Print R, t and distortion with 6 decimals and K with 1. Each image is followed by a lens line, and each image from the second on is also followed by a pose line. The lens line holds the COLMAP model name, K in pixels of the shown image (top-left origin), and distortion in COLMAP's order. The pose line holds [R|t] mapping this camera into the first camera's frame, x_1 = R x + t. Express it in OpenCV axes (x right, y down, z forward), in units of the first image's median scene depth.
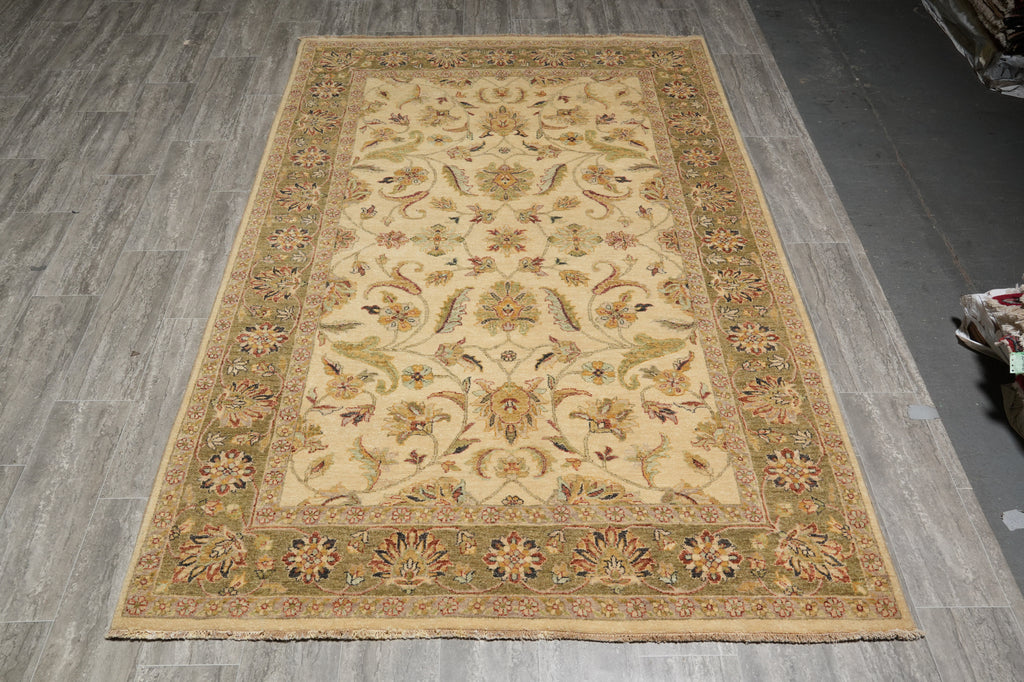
lens RADIAL K [[903.8, 0, 513.4], [0, 903.8, 338.3], [0, 0, 1]] dist [-0.090760, 0.135090]
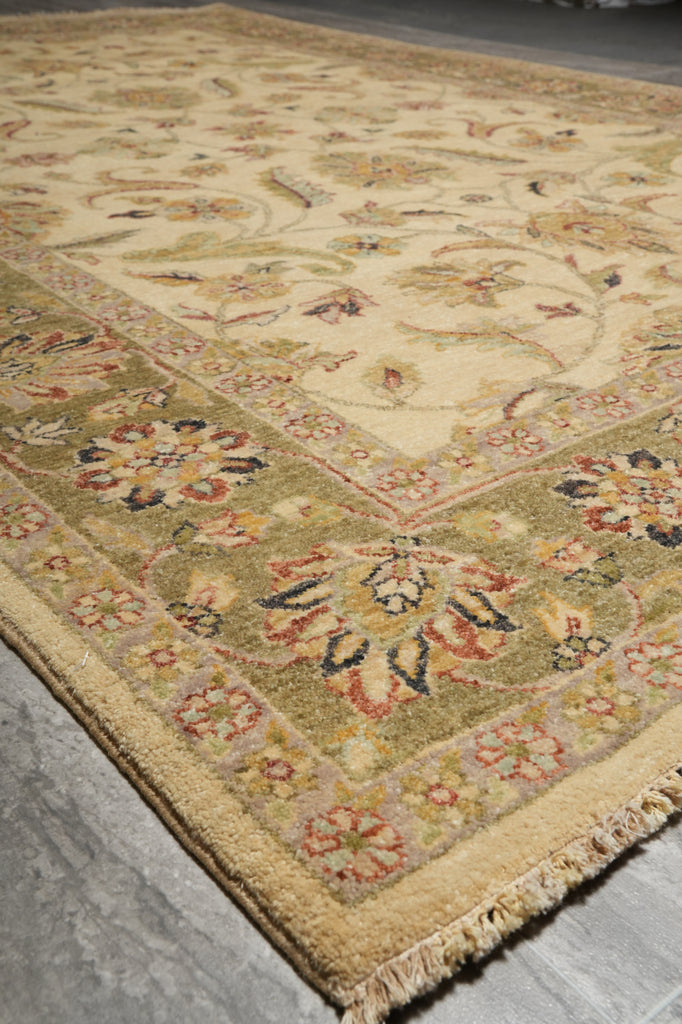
lens RADIAL K [[1094.9, 0, 335.8], [0, 1094.9, 507.6], [0, 0, 1]] dist [0.083923, 0.000000]
pose [[0.792013, -0.301457, 0.530885, -0.432777], [0.422836, 0.898114, -0.120835, 0.210624], [-0.440369, 0.320181, 0.838785, 0.621827]]
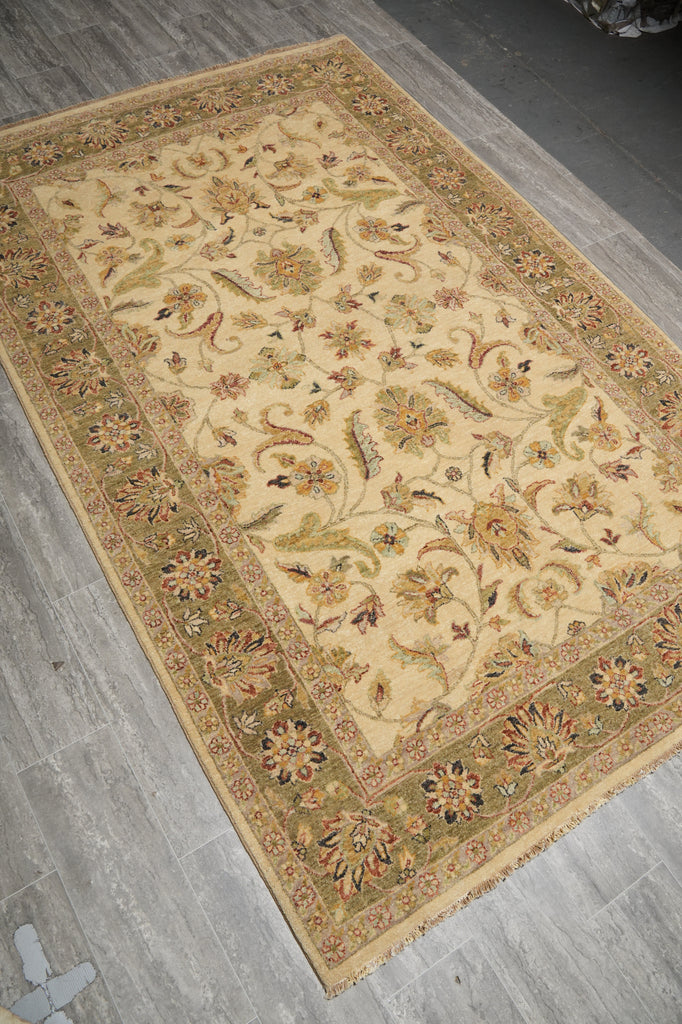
lens RADIAL K [[765.1, 0, 328.8], [0, 765.1, 513.6], [0, 0, 1]] dist [-0.133600, 0.081420]
pose [[0.859710, -0.418626, 0.292661, -0.371230], [0.315218, 0.885674, 0.340908, -0.258309], [-0.401916, -0.200830, 0.893382, 0.361968]]
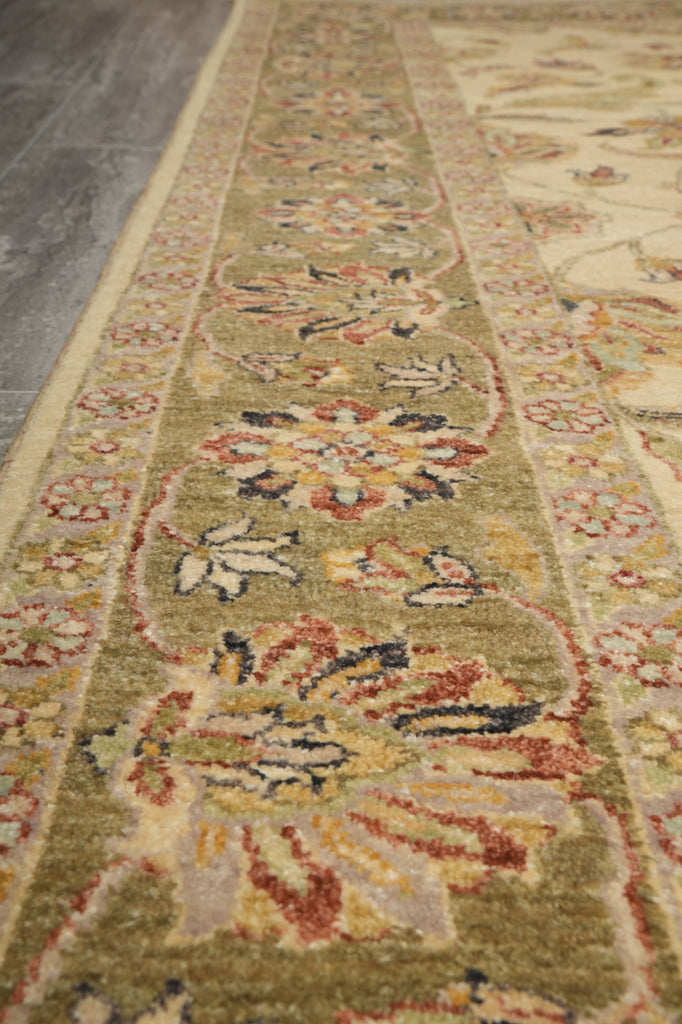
lens RADIAL K [[1243.5, 0, 331.5], [0, 1243.5, 511.8], [0, 0, 1]] dist [0.081623, 0.000000]
pose [[0.999895, 0.010337, -0.010150, -0.294695], [-0.012731, 0.961325, -0.275123, 0.086974], [0.006913, 0.275223, 0.961355, 0.799478]]
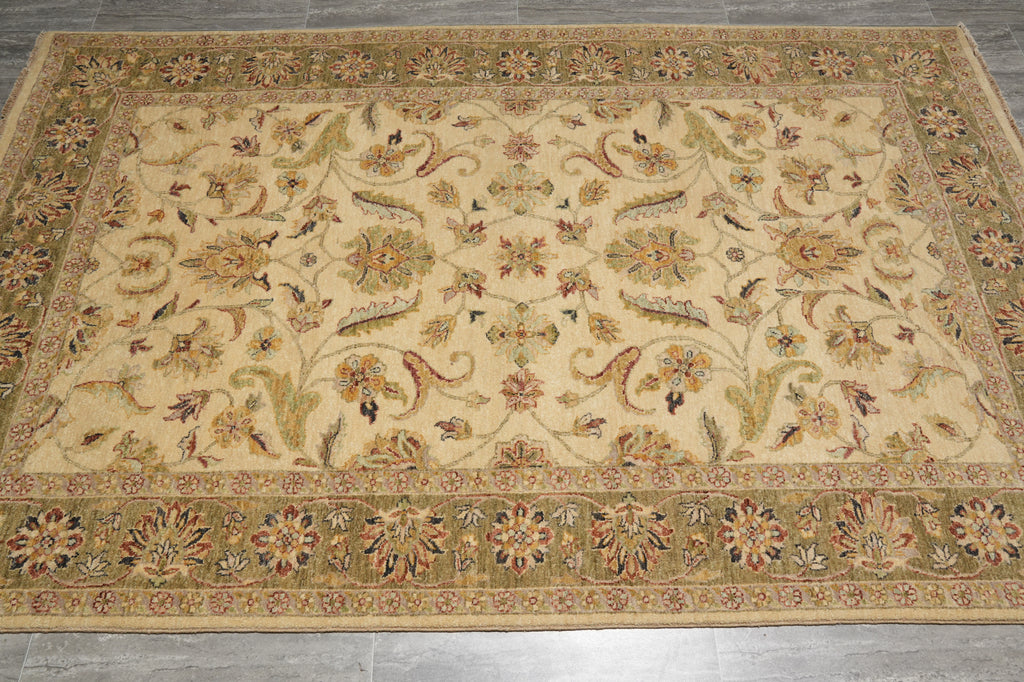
lens RADIAL K [[903.8, 0, 506.0], [0, 903.8, 318.6], [0, 0, 1]] dist [-0.090760, 0.135090]
pose [[0.000354, -0.827900, 0.560875, -0.558408], [0.704929, 0.398024, 0.587071, -0.638701], [-0.709278, 0.395169, 0.583751, 0.701214]]
